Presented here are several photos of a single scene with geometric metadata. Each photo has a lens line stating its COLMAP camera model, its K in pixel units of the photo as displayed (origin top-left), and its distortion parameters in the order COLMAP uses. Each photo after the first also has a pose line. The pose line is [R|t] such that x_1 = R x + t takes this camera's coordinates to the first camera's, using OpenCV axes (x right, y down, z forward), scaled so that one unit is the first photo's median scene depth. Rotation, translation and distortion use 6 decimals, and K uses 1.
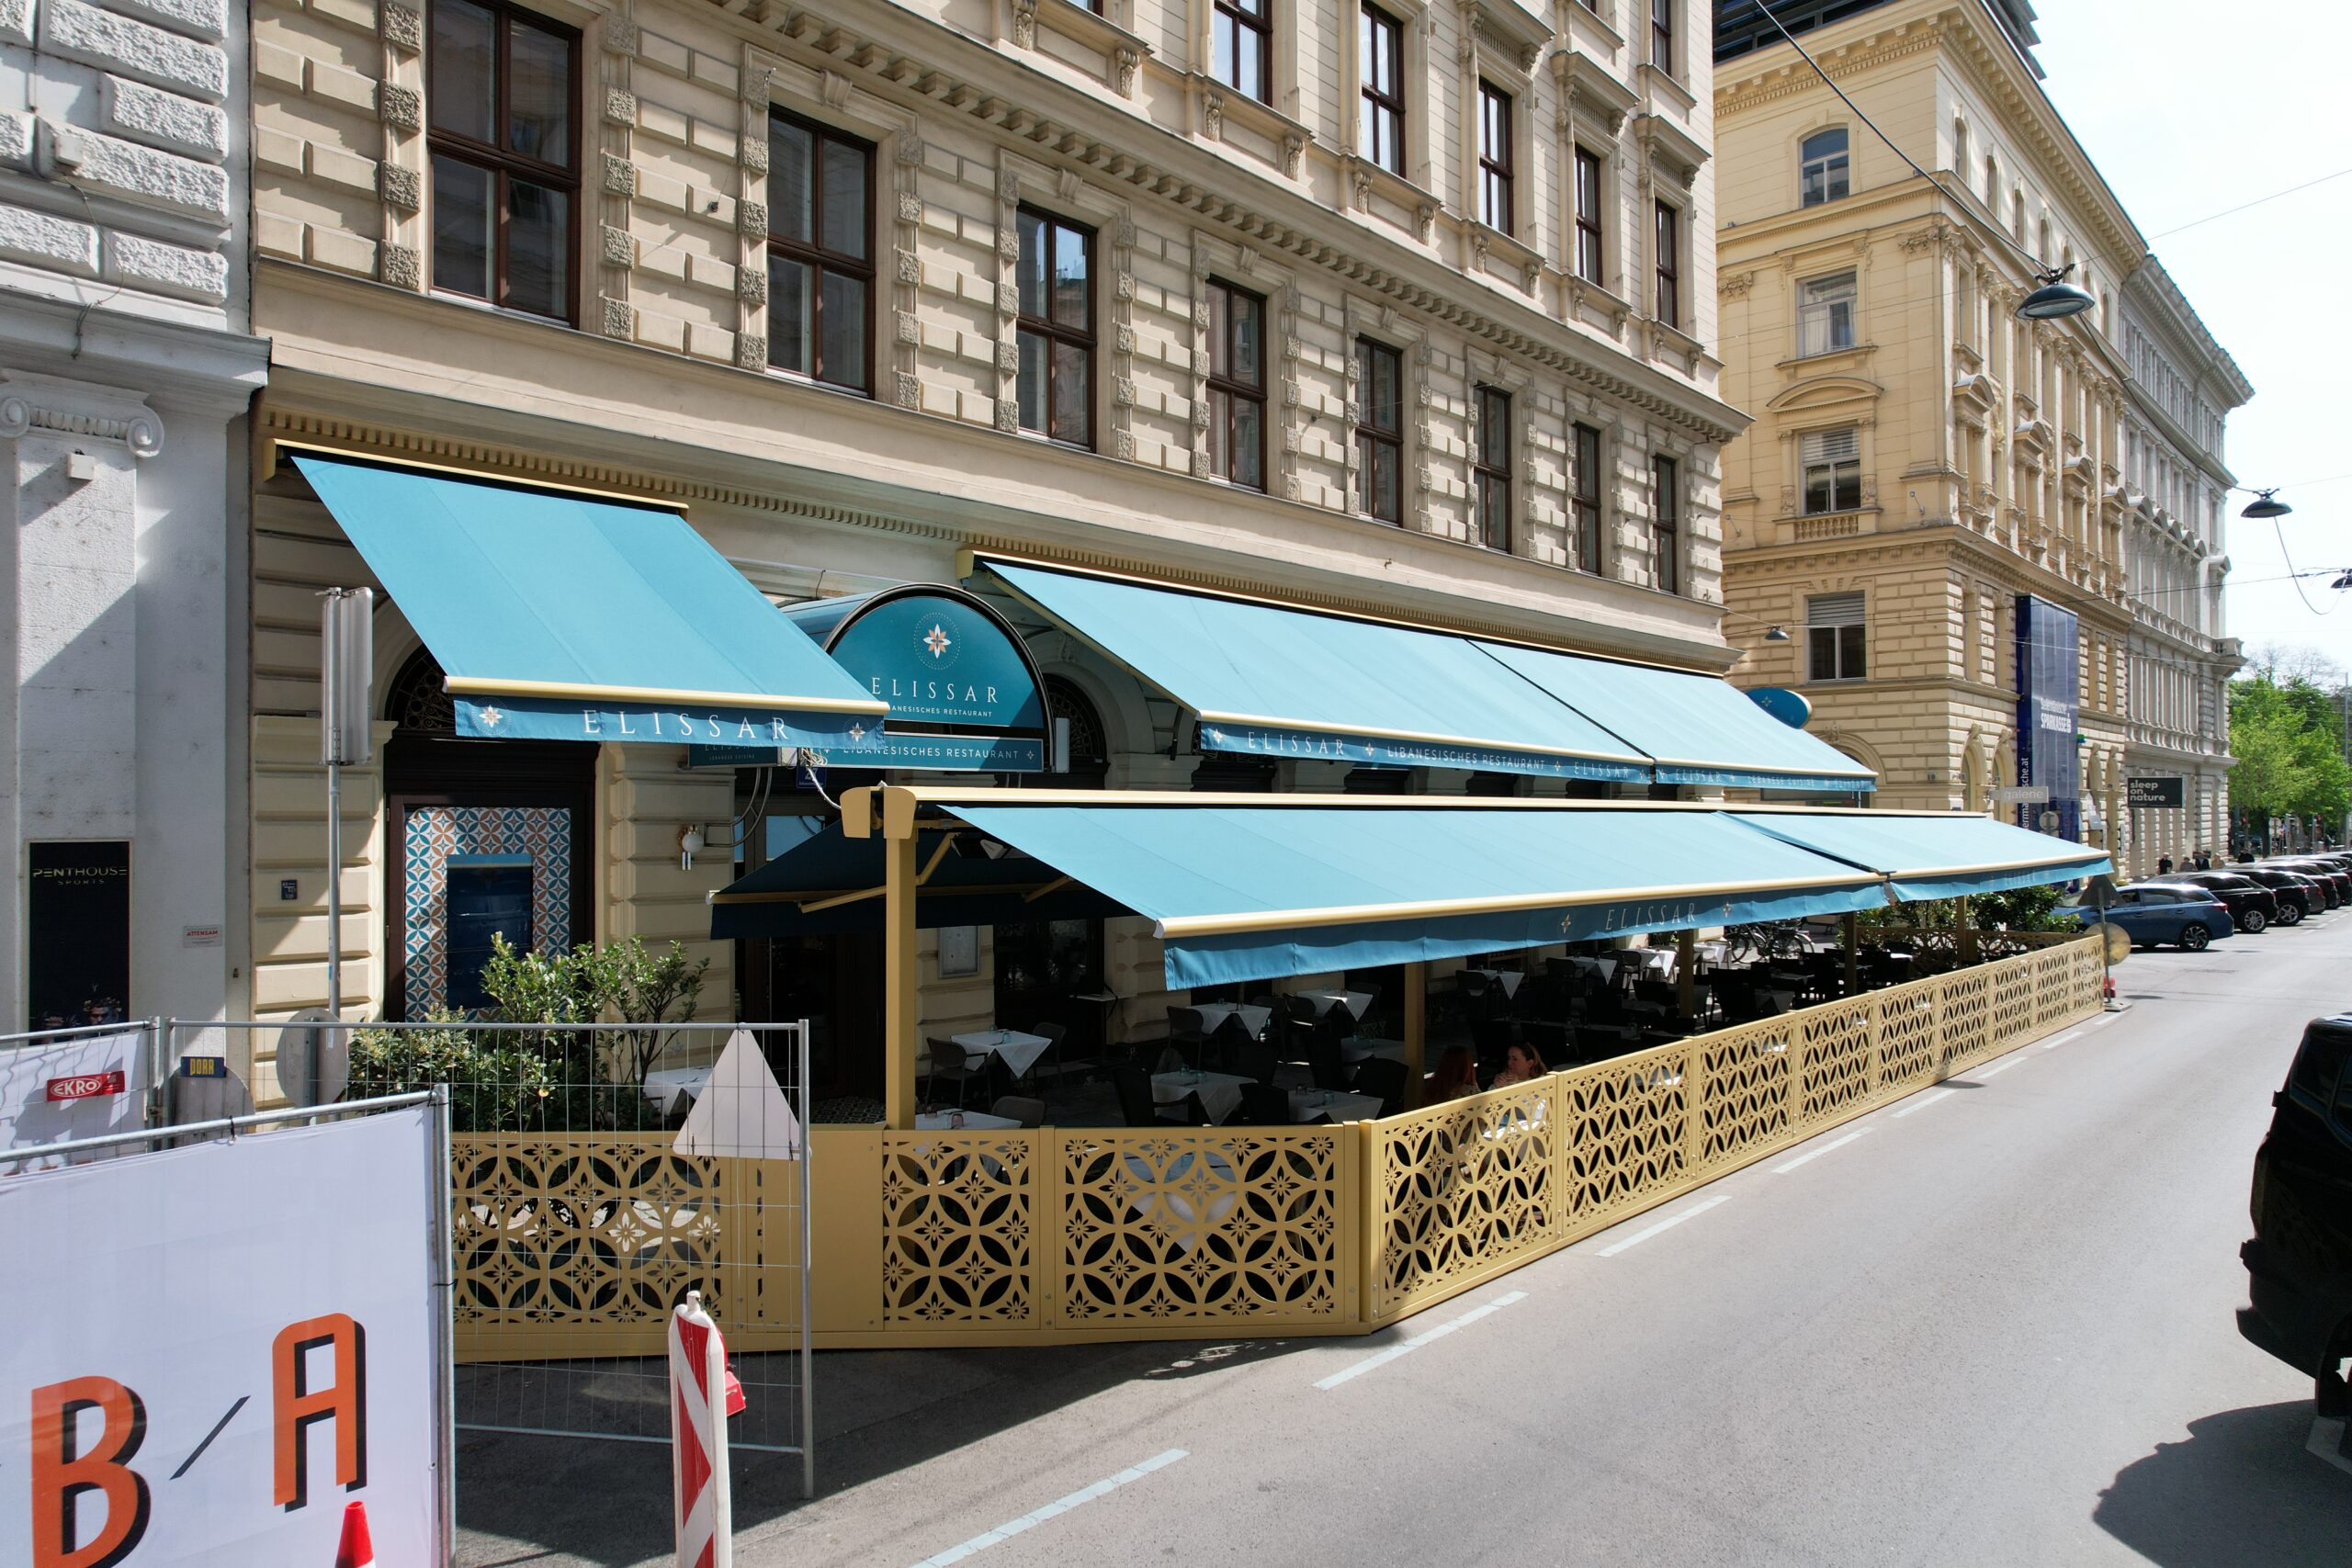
lens RADIAL K [[1503.0, 0, 1164.0], [0, 1503.0, 797.4], [0, 0, 1]] dist [-0.054375, 0.049417]
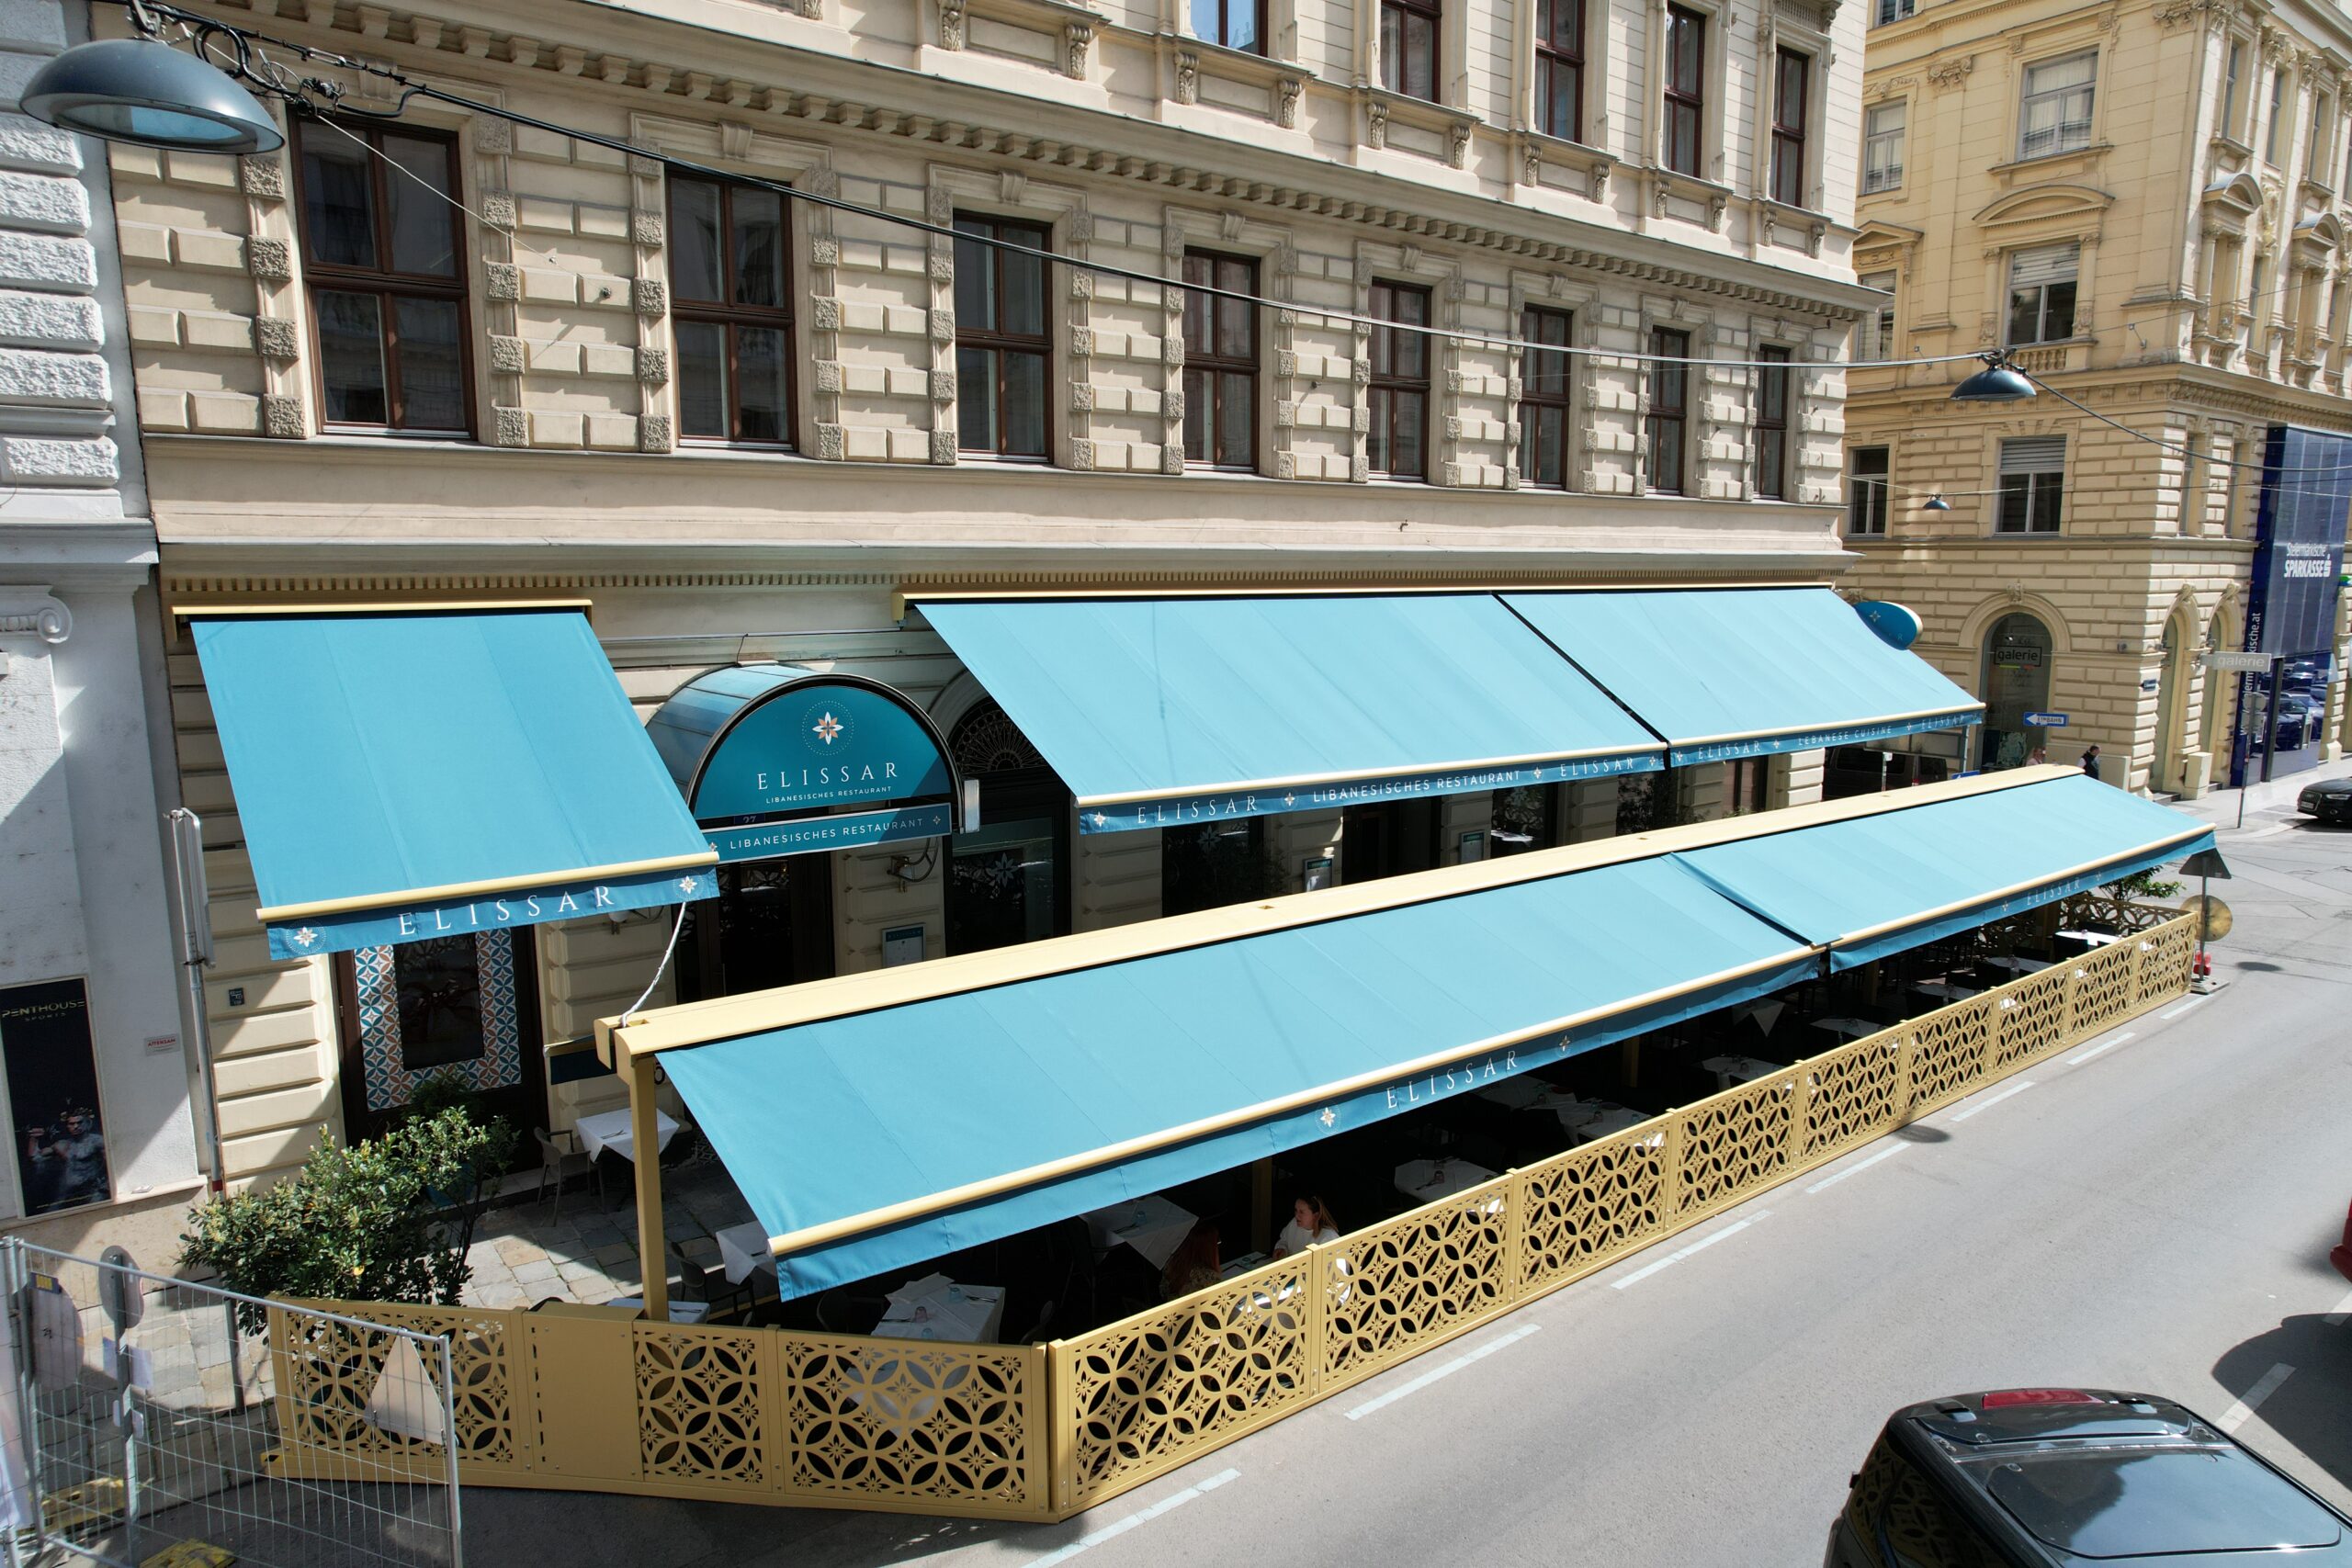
lens RADIAL K [[1503.0, 0, 1184.3], [0, 1503.0, 779.8], [0, 0, 1]] dist [-0.054375, 0.049417]
pose [[0.987208, 0.024773, -0.157501, 0.255172], [0.002091, 0.985759, 0.168153, -0.241213], [0.159423, -0.166331, 0.973097, 0.022328]]
